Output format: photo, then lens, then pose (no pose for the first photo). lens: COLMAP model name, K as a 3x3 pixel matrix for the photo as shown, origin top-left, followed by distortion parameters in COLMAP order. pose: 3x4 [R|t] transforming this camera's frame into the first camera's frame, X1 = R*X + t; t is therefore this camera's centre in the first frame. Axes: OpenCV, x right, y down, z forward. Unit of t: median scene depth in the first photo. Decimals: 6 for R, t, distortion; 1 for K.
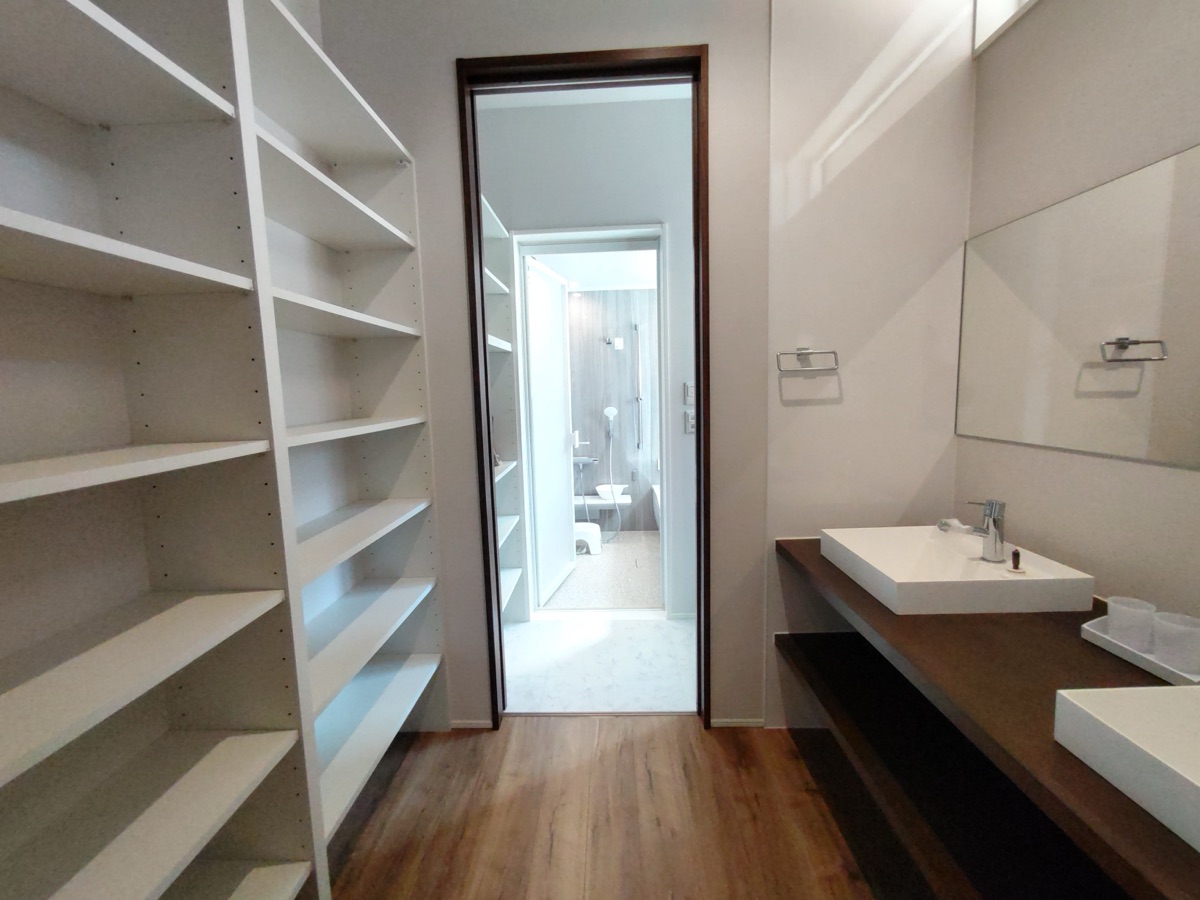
lens RADIAL K [[505.3, 0, 593.4], [0, 505.3, 443.9], [0, 0, 1]] dist [-0.000380, 0.000327]
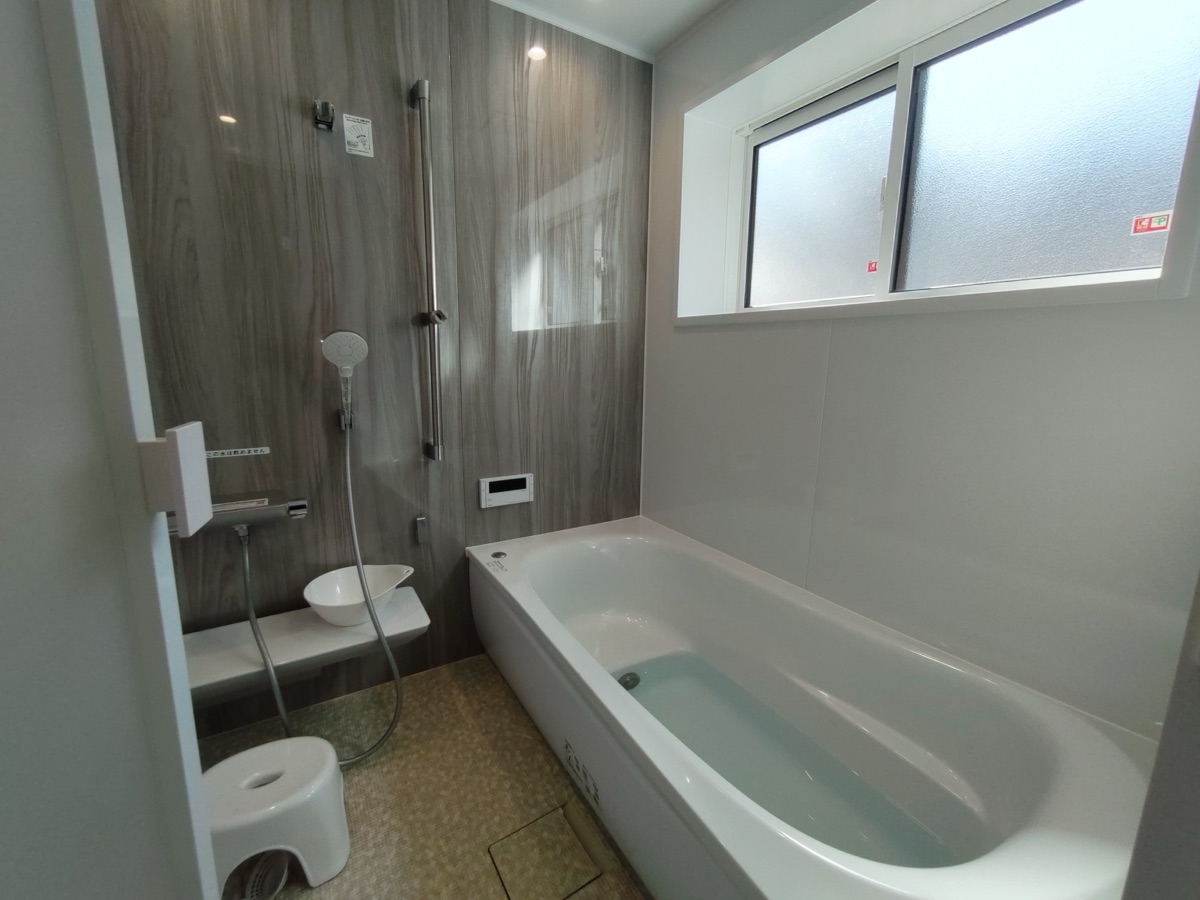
lens RADIAL K [[505.3, 0, 593.4], [0, 505.3, 443.9], [0, 0, 1]] dist [-0.000380, 0.000327]
pose [[0.836380, -0.056404, 0.545240, -0.010490], [0.025843, 0.997643, 0.063563, -0.020998], [-0.547540, -0.039072, 0.835867, 0.643021]]
